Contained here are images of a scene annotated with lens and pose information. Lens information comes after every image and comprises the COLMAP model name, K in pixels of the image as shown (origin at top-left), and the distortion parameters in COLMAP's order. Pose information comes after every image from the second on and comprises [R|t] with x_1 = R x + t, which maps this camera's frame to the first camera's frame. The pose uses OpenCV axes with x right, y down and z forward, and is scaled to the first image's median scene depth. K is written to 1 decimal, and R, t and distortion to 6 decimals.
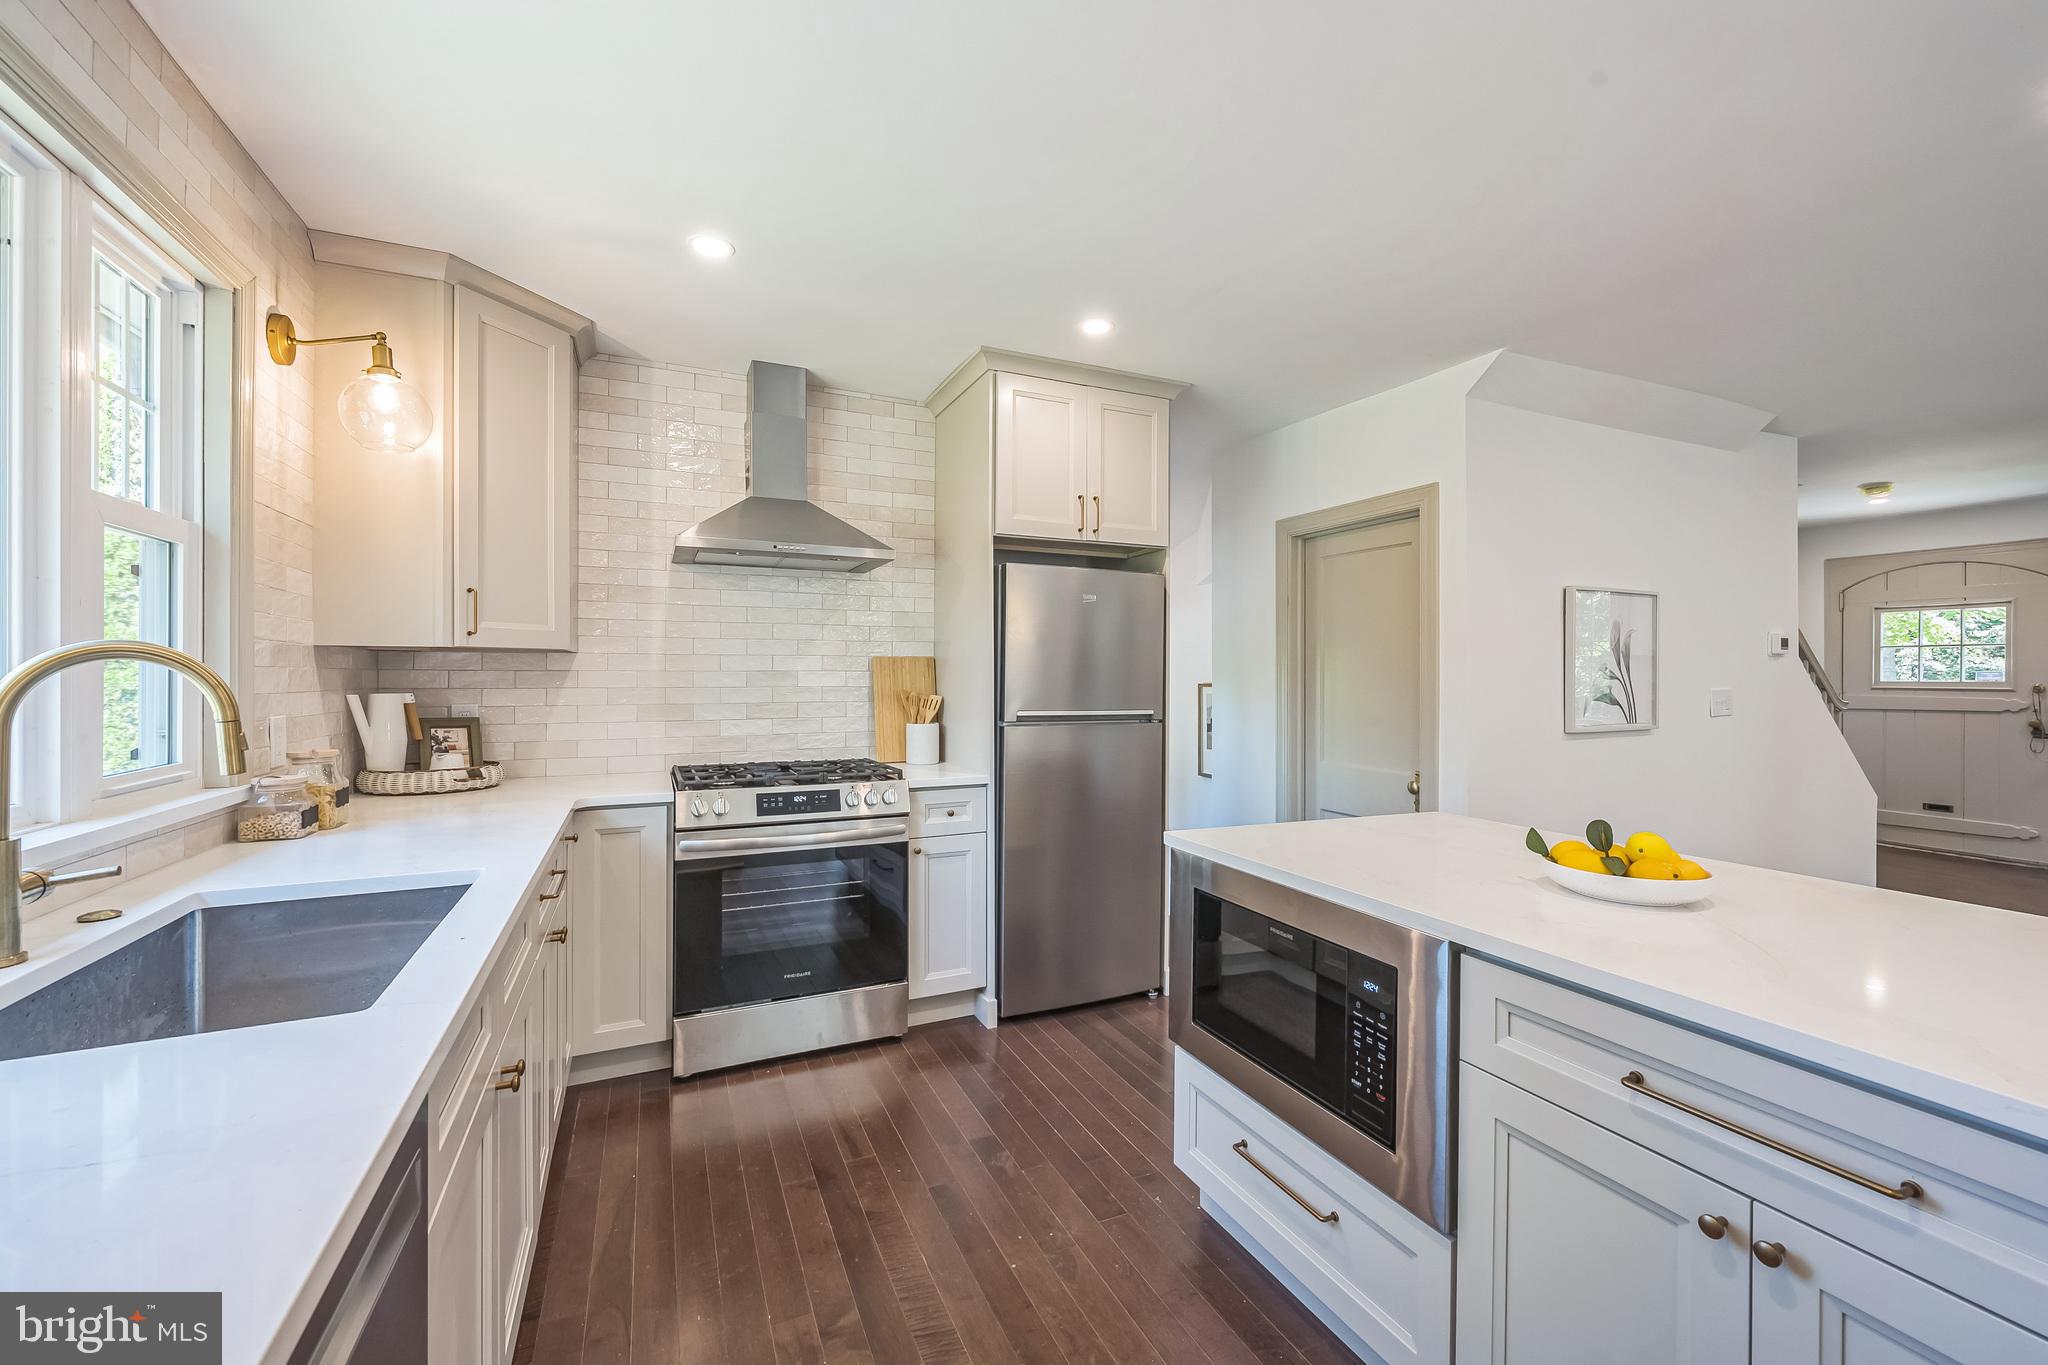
lens RADIAL K [[825.9, 0, 1031.2], [0, 825.9, 674.4], [0, 0, 1]] dist [0.001379, 0.000138]
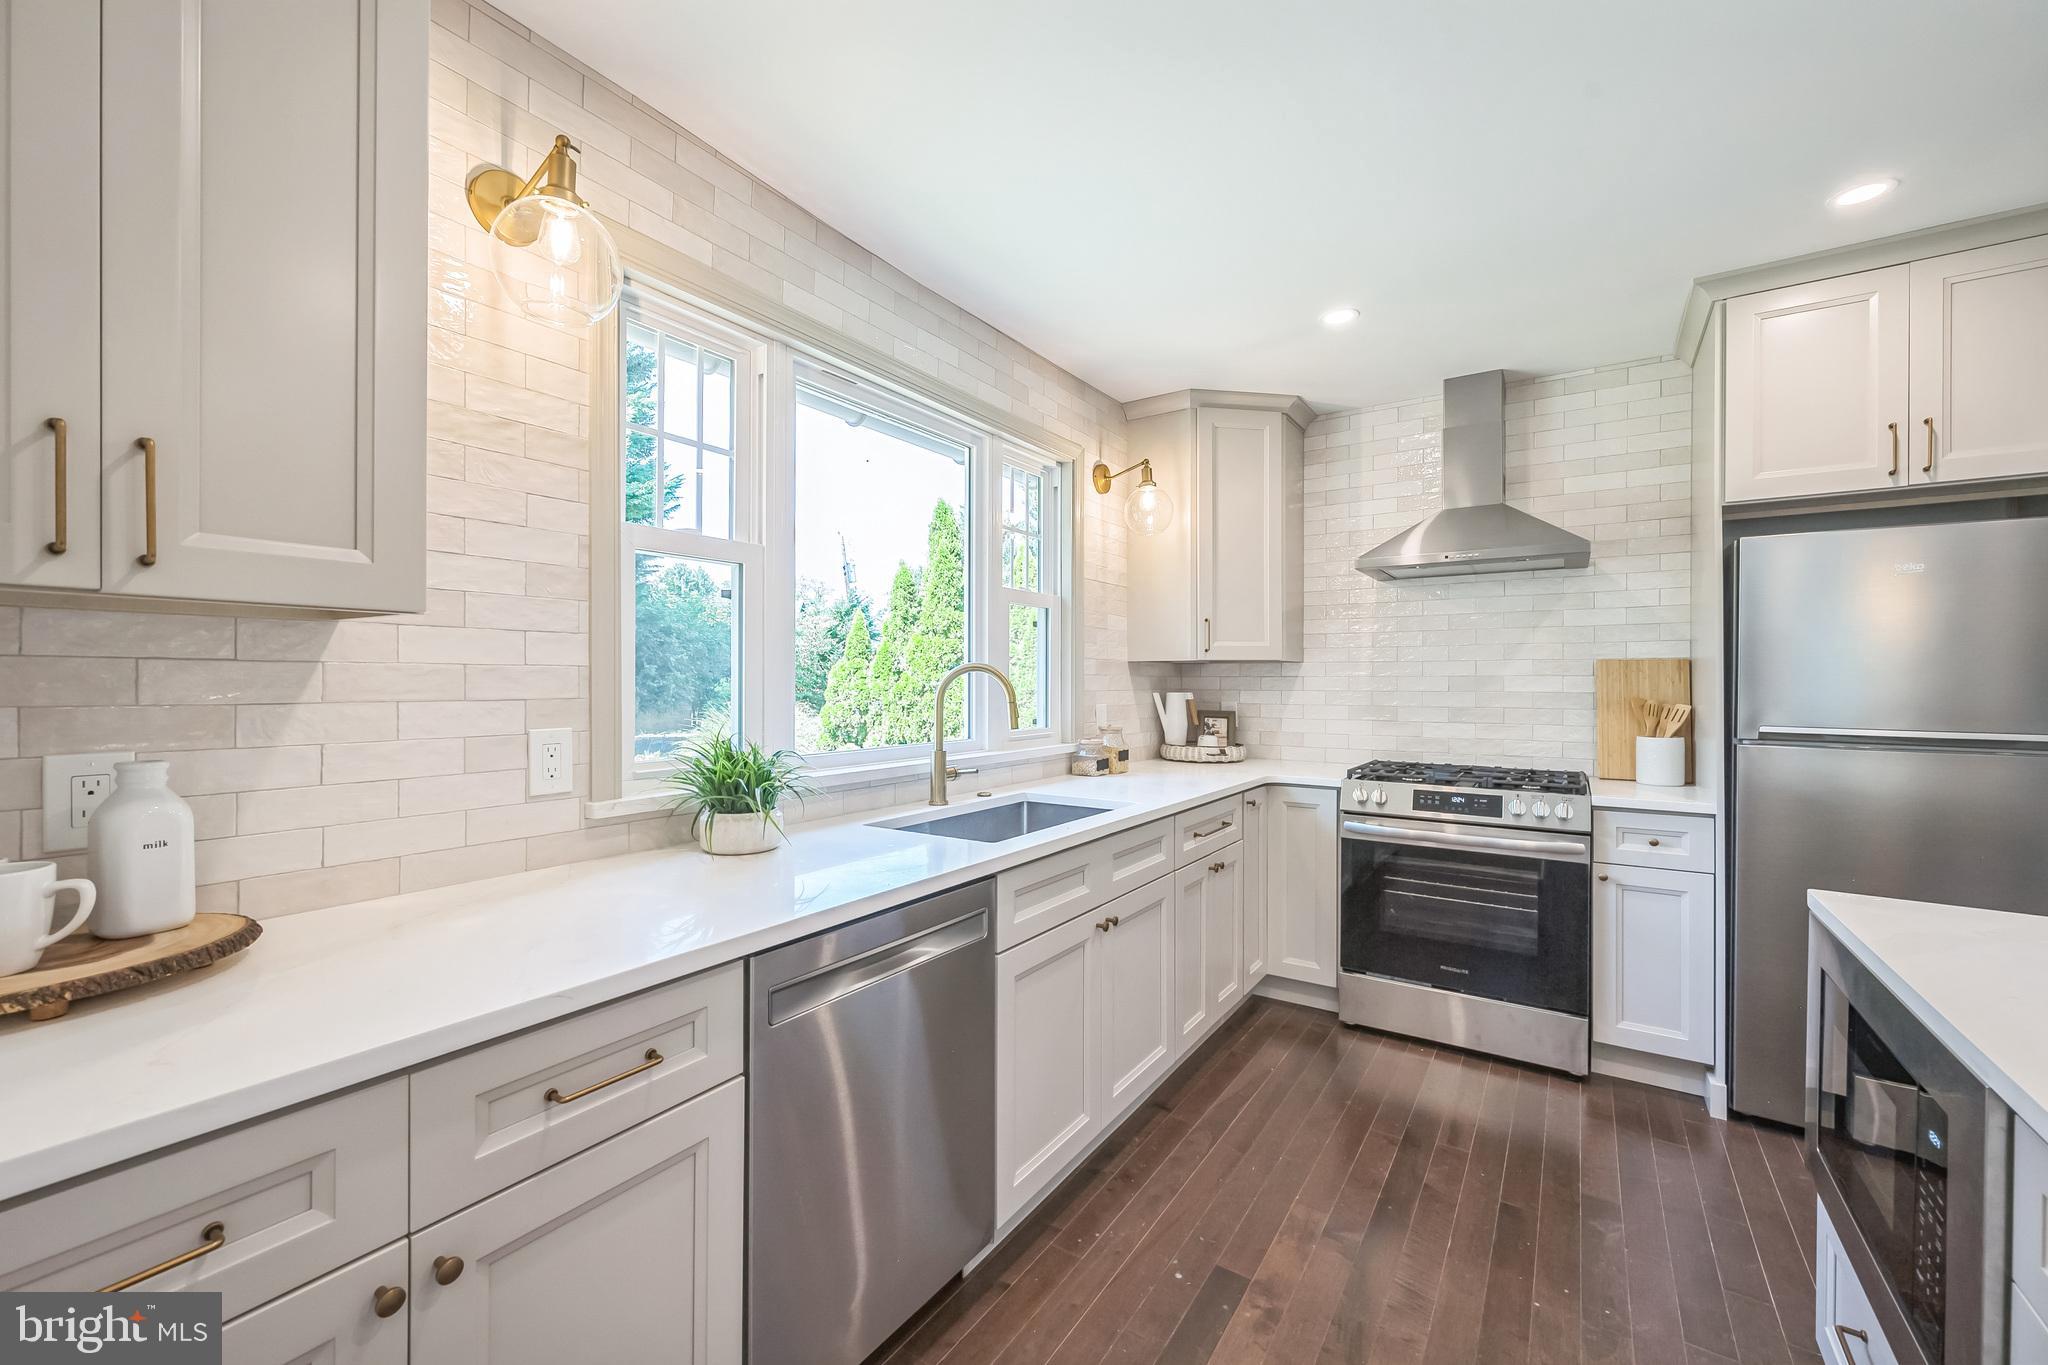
lens RADIAL K [[814.7, 0, 1021.3], [0, 814.7, 680.4], [0, 0, 1]] dist [-0.000516, -0.000029]
pose [[0.512799, -0.000756, -0.858508, 0.309673], [-0.000341, 0.999999, -0.001084, 0.002907], [0.858509, 0.000849, 0.512799, 0.011363]]
